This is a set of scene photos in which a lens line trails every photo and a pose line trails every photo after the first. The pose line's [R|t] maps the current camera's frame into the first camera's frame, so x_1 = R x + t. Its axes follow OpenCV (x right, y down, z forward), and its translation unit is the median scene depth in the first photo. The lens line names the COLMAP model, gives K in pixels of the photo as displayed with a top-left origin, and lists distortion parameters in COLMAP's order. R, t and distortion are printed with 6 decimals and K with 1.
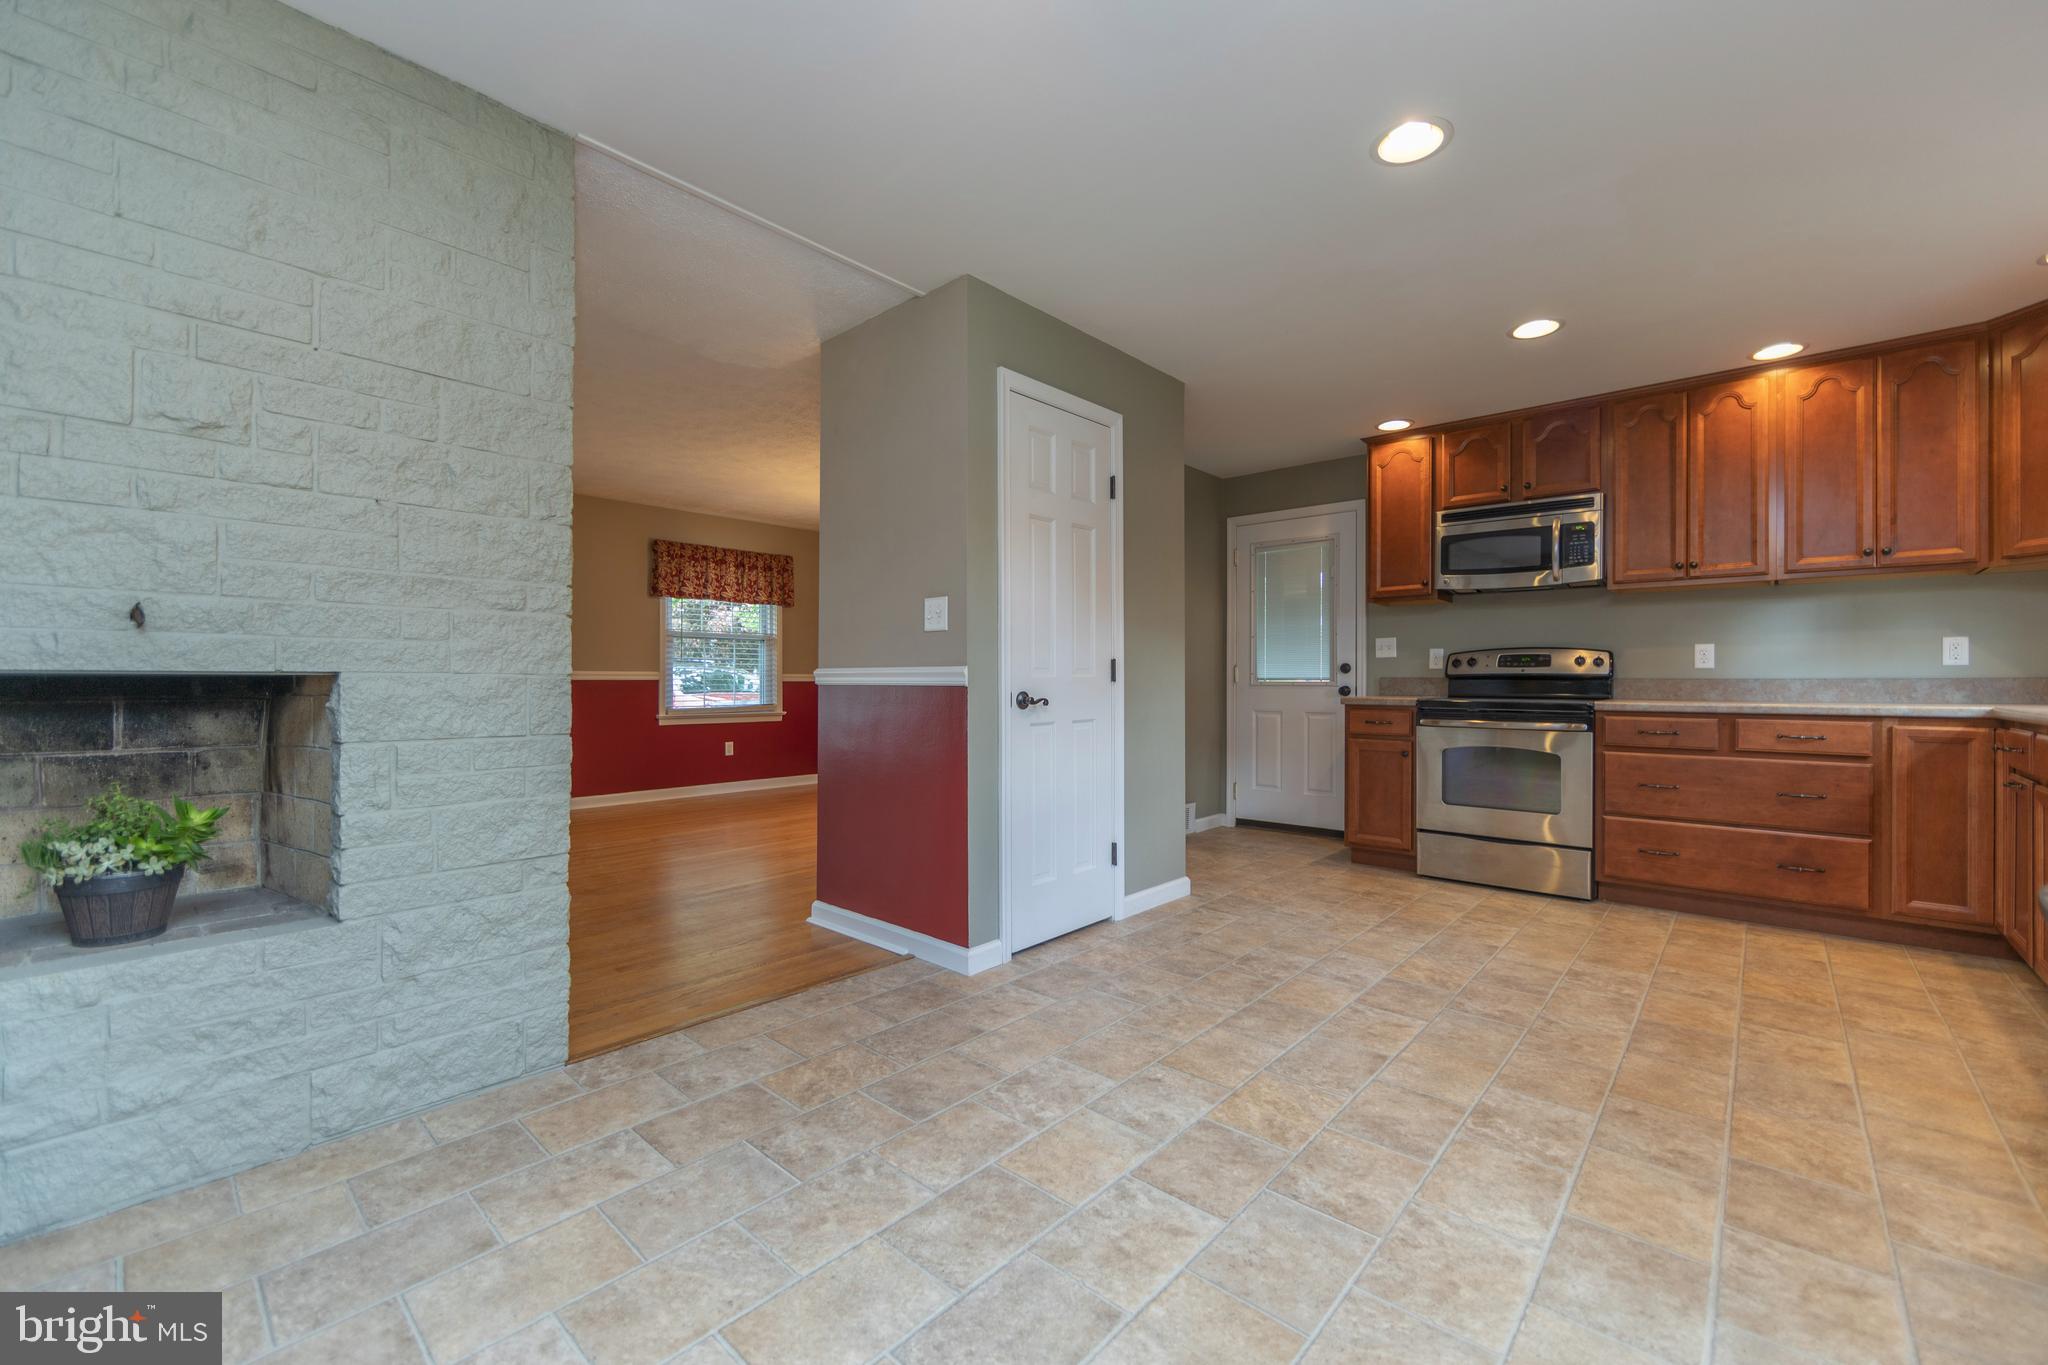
lens RADIAL K [[801.2, 0, 1022.8], [0, 801.2, 672.2], [0, 0, 1]] dist [-0.001717, -0.000227]
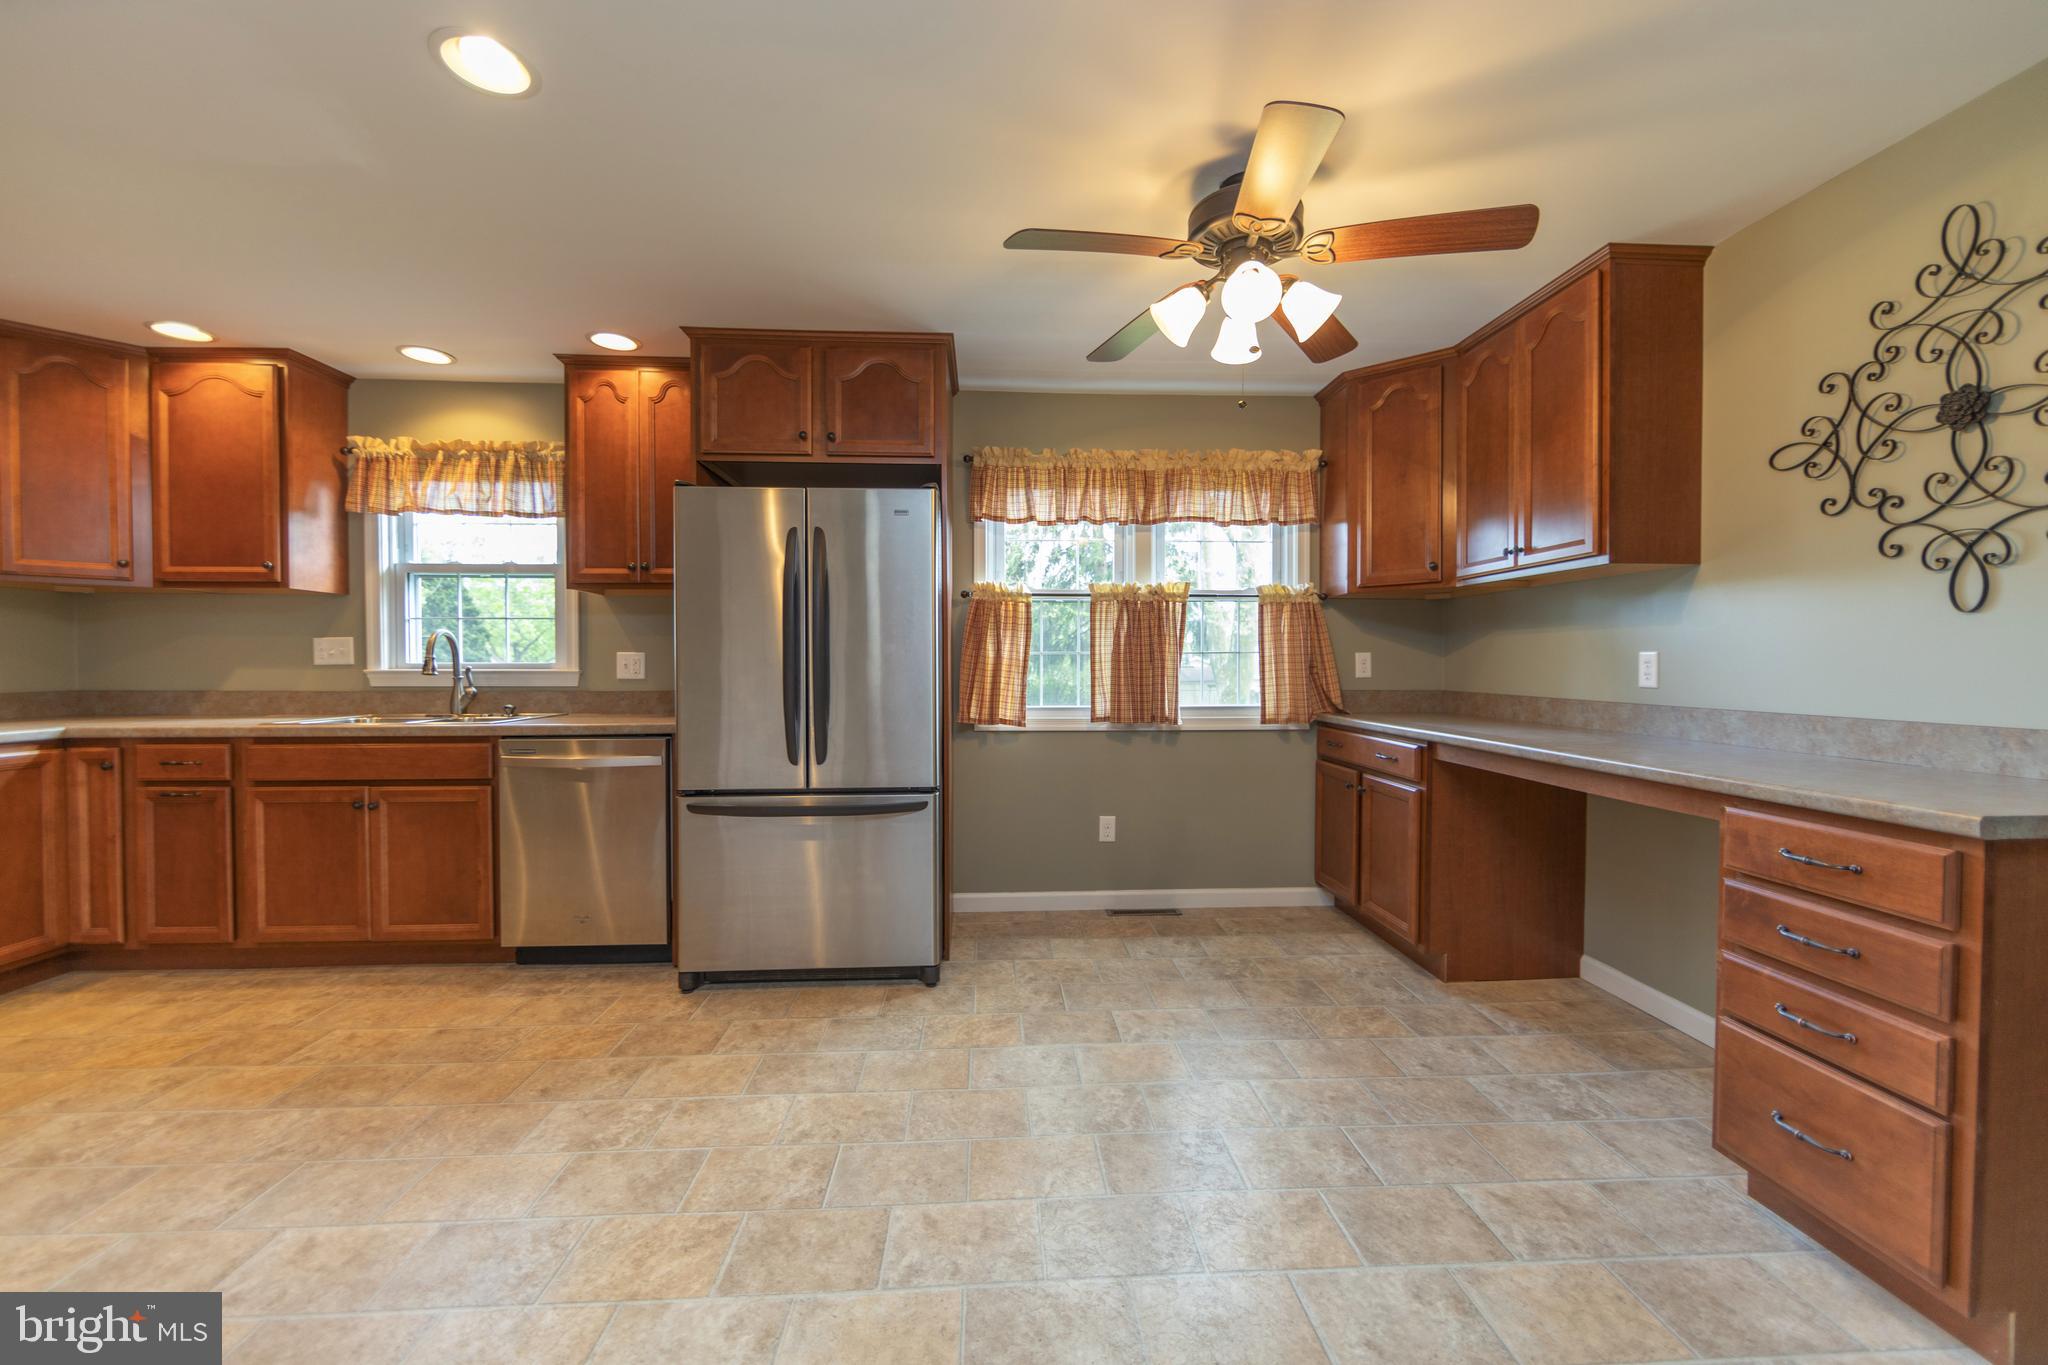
lens RADIAL K [[820.6, 0, 1018.5], [0, 820.6, 682.8], [0, 0, 1]] dist [-0.004011, -0.000226]
pose [[-0.704672, -0.019743, 0.709259, -0.352327], [-0.008796, 0.999779, 0.019091, -0.042204], [-0.709479, 0.007214, -0.704690, 0.869183]]
